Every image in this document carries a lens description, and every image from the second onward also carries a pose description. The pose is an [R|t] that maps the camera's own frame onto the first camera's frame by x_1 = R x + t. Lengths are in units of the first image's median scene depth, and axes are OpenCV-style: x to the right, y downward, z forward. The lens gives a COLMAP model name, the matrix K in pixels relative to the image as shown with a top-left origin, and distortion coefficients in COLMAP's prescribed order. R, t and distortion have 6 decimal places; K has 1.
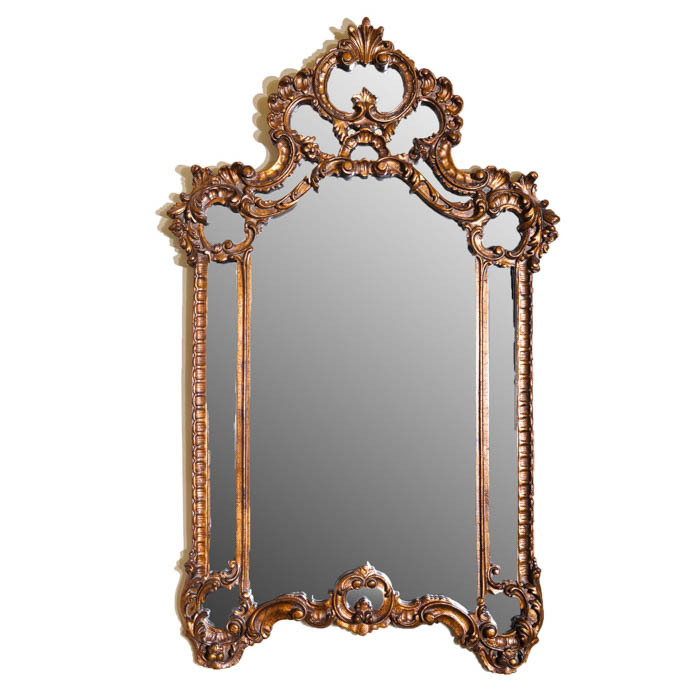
lens RADIAL K [[1054.2, 0, 347.2], [0, 1054.2, 350.5], [0, 0, 1]] dist [-0.032861, 0.000000]
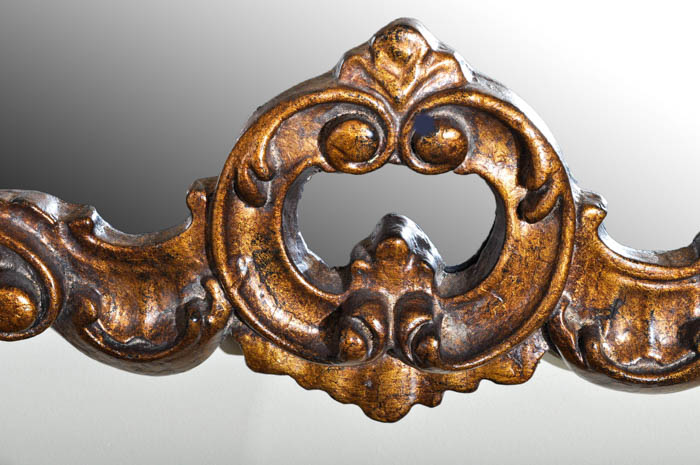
lens RADIAL K [[1512.5, 0, 348.7], [0, 1512.5, 232.9], [0, 0, 1]] dist [0.046557, 0.000000]
pose [[0.996122, 0.021462, -0.085325, 0.029343], [0.010477, 0.933953, 0.357243, 0.150438], [0.087357, -0.356751, 0.930106, 0.773510]]
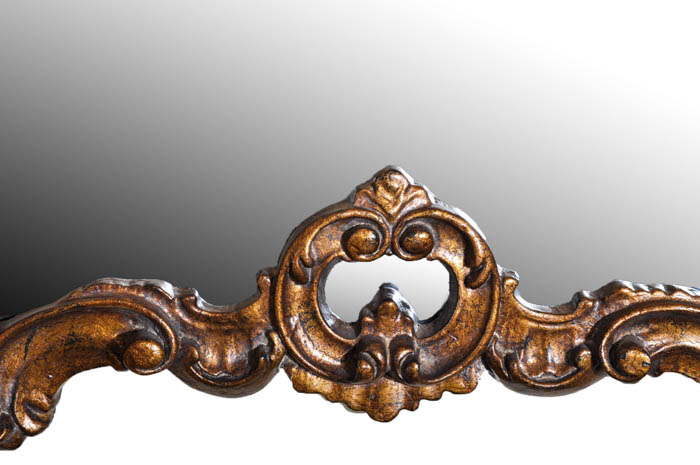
lens RADIAL K [[1603.4, 0, 351.1], [0, 1603.4, 232.5], [0, 0, 1]] dist [0.065574, 0.000000]
pose [[0.999935, -0.011268, -0.001561, 0.007206], [0.011249, 0.959008, 0.283157, 0.104402], [-0.001694, -0.283156, 0.959072, 0.610082]]
